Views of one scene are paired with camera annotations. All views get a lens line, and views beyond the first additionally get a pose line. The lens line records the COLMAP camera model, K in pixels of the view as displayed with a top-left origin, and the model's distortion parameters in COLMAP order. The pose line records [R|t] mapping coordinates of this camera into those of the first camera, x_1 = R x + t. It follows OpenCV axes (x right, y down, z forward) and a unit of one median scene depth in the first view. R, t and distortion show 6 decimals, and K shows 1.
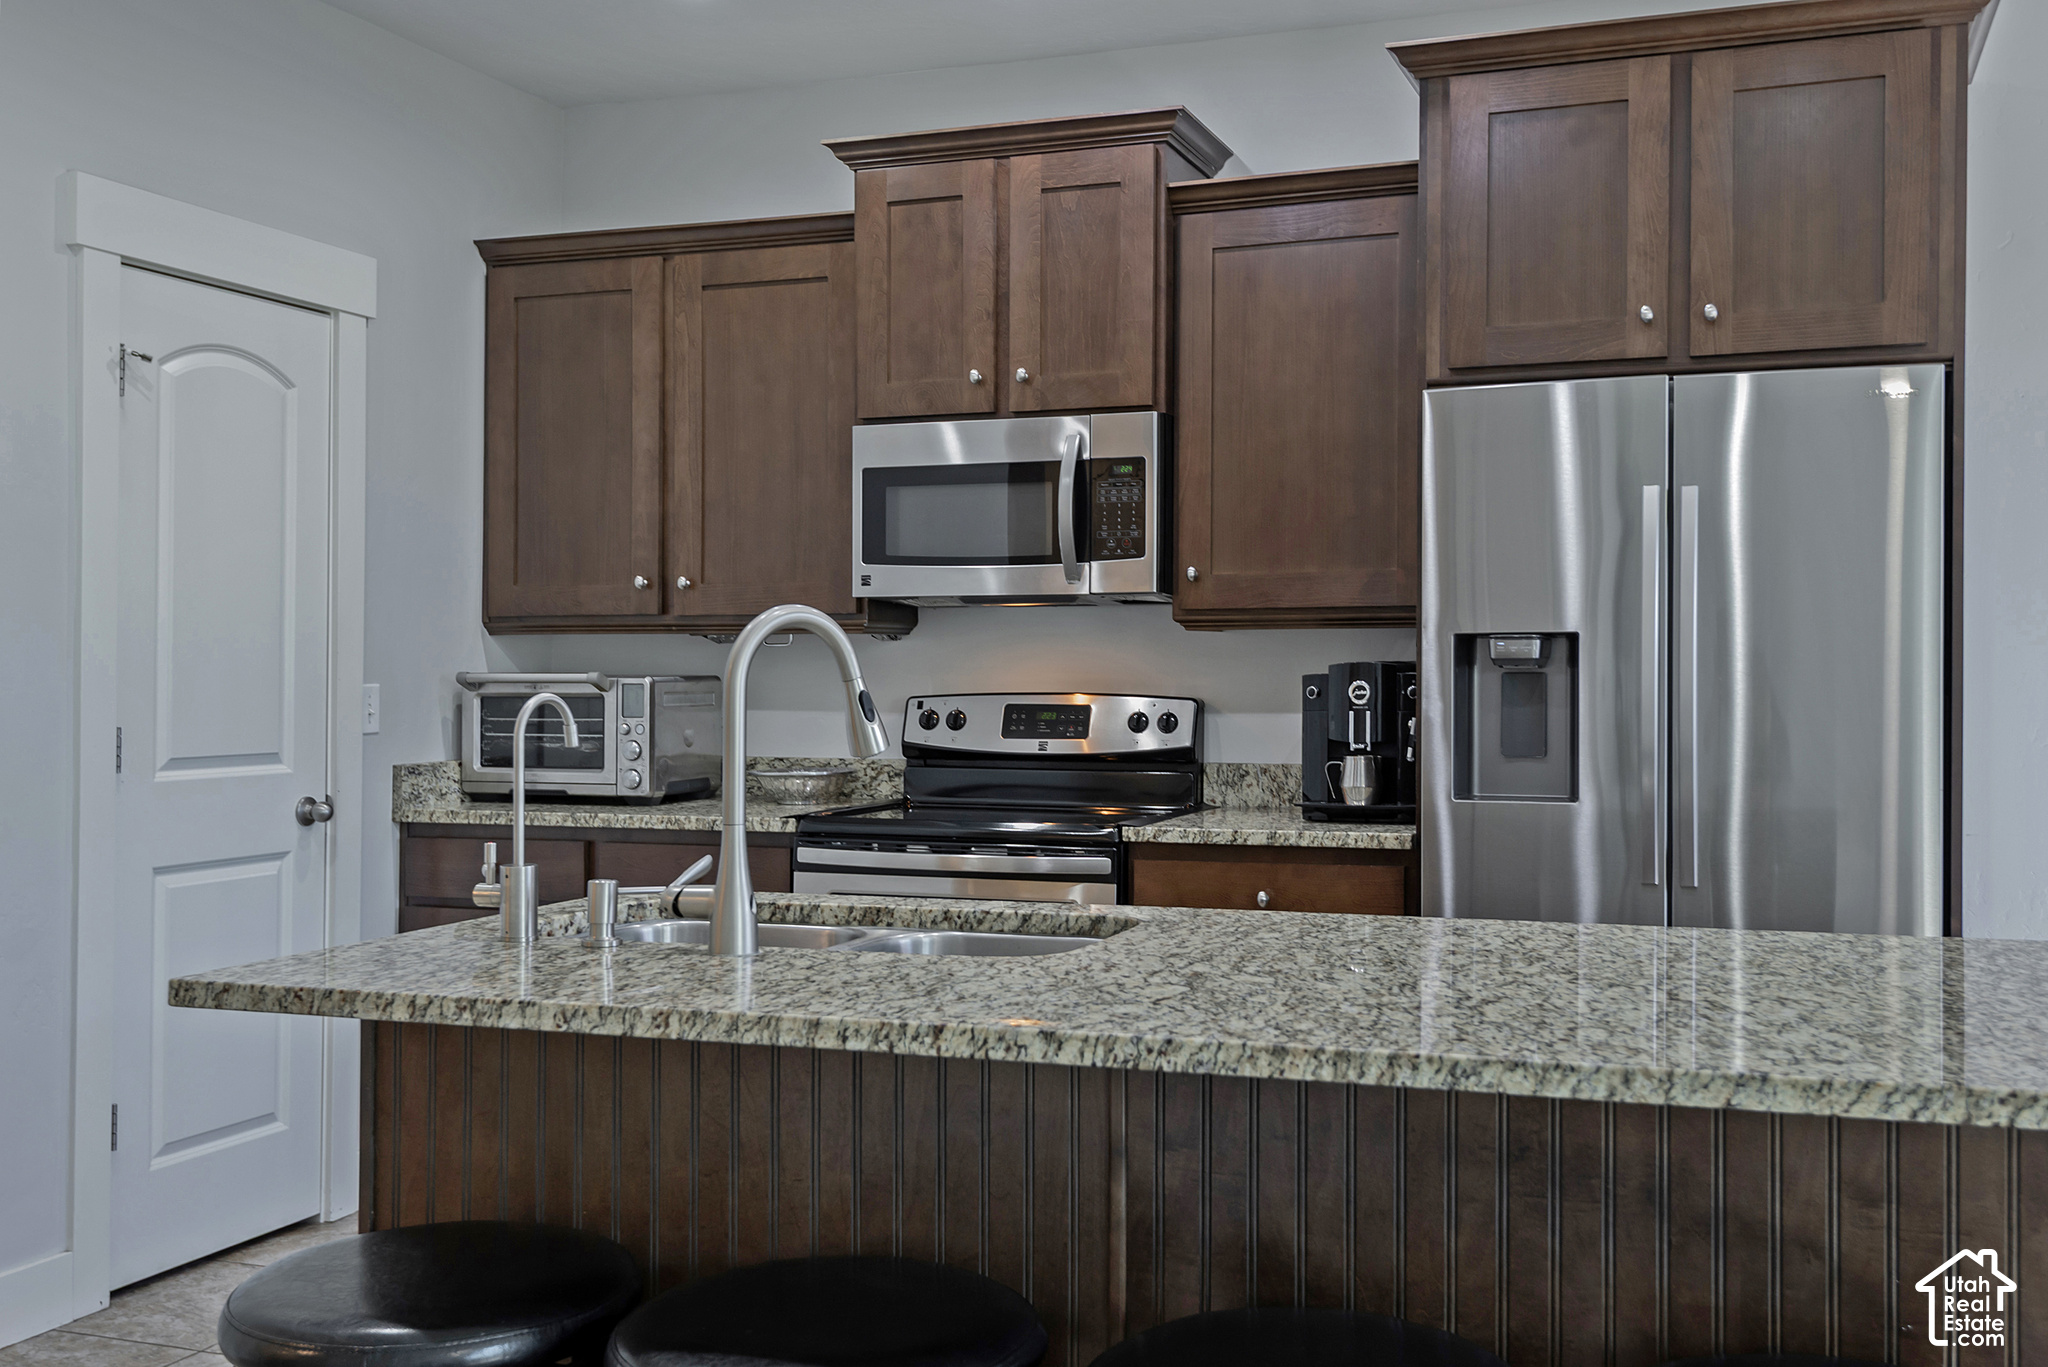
lens RADIAL K [[1954.3, 0, 1053.1], [0, 1954.3, 660.9], [0, 0, 1]] dist [0.025388, 0.000000]
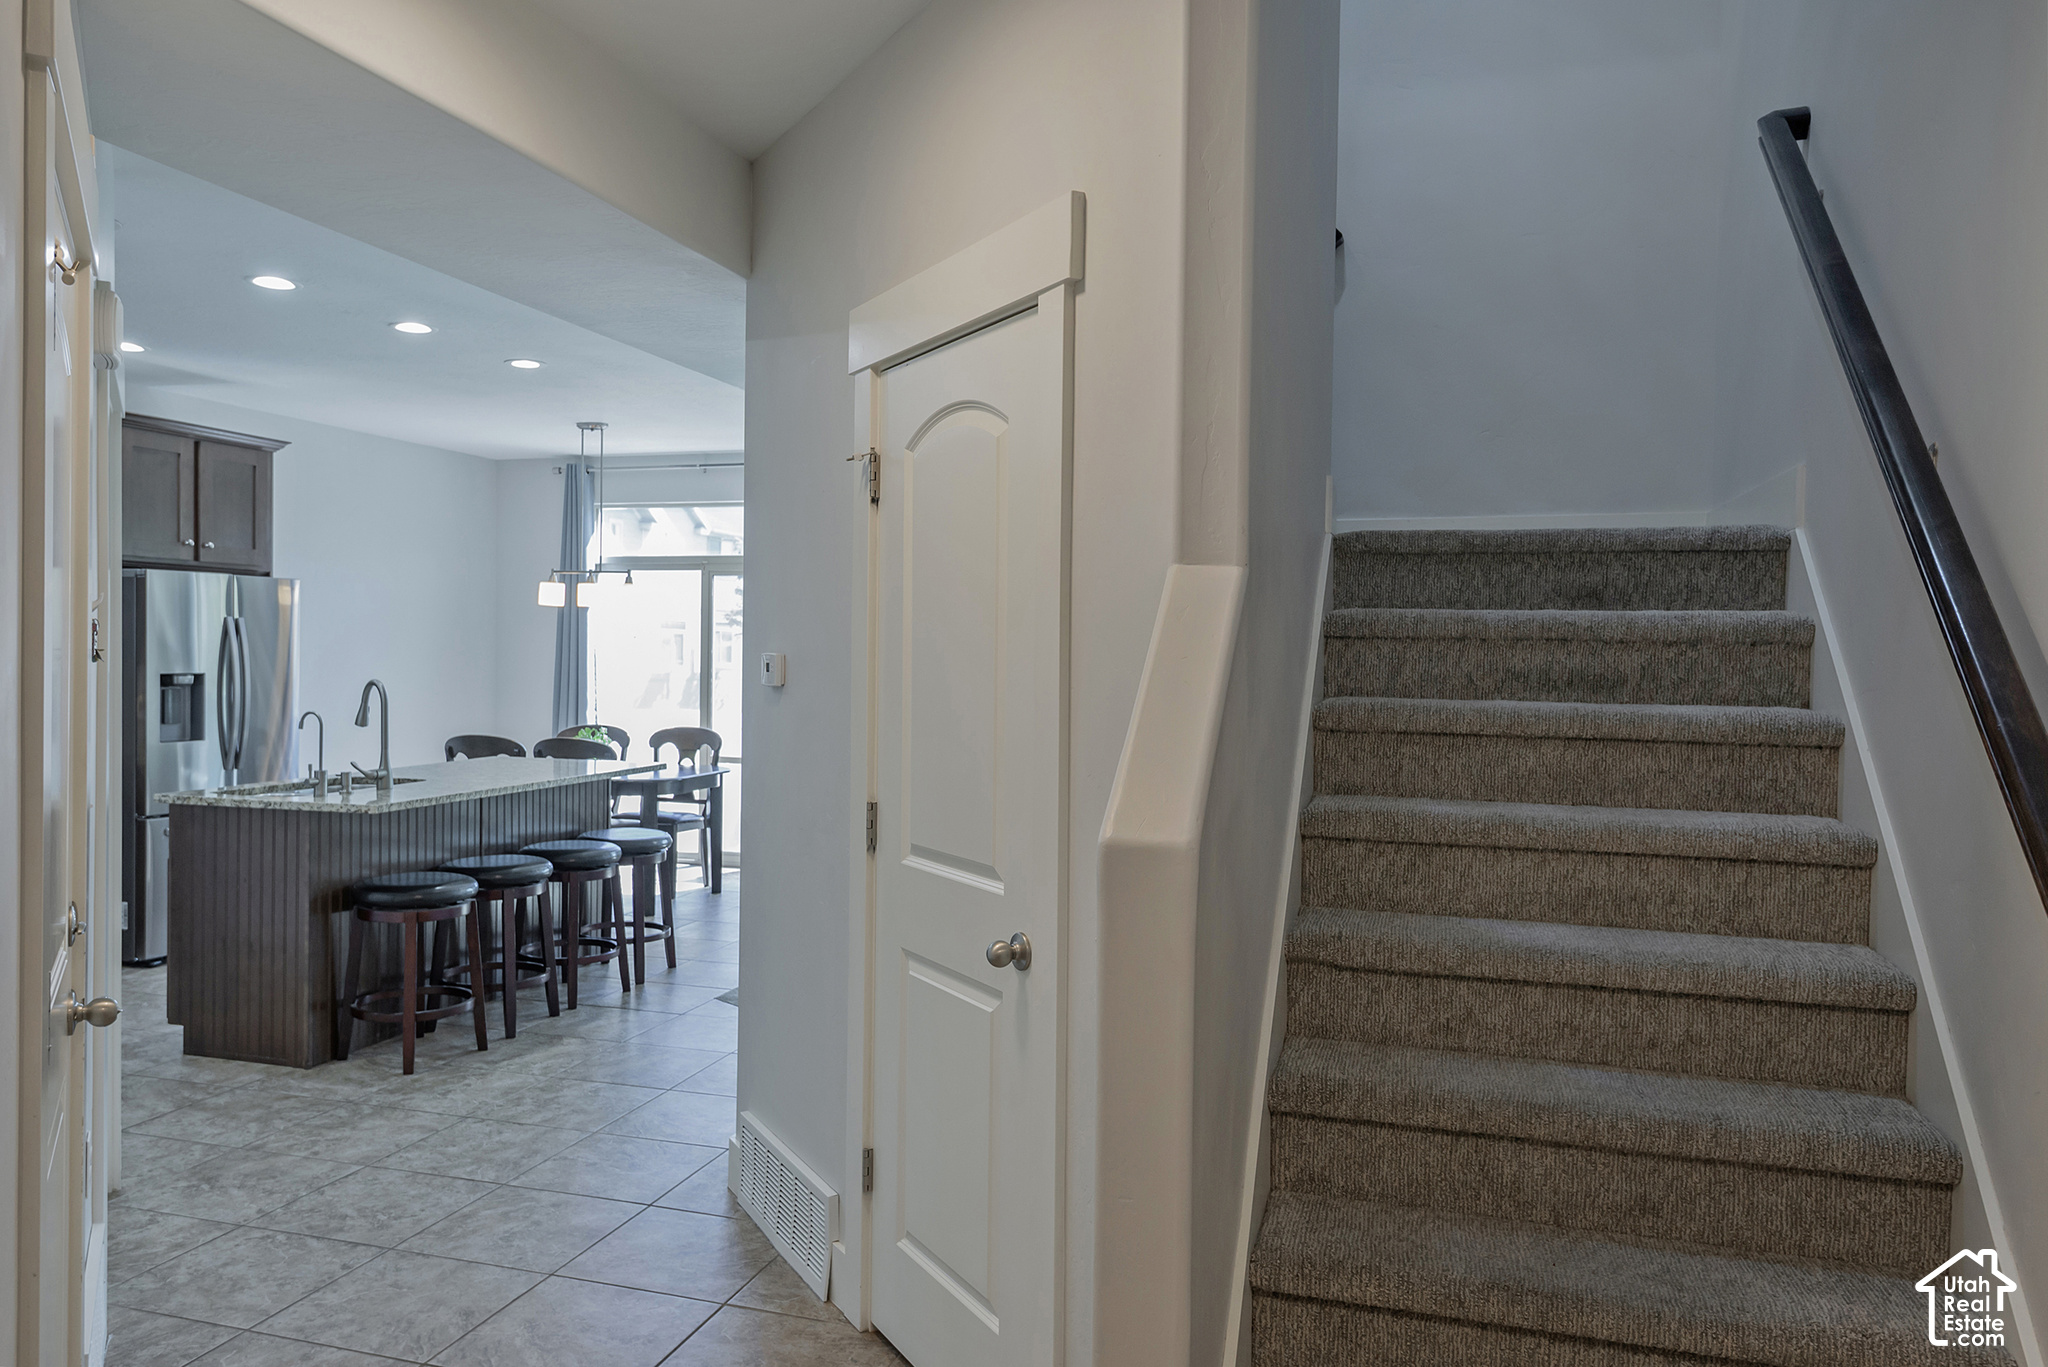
lens RADIAL K [[1447.9, 0, 971.7], [0, 1447.9, 710.3], [0, 0, 1]] dist [-0.040570, -0.001720]
pose [[-0.028985, -0.039348, 0.998805, -1.279937], [-0.018041, 0.999083, 0.038835, -0.045025], [-0.999417, -0.016894, -0.029669, 0.050911]]
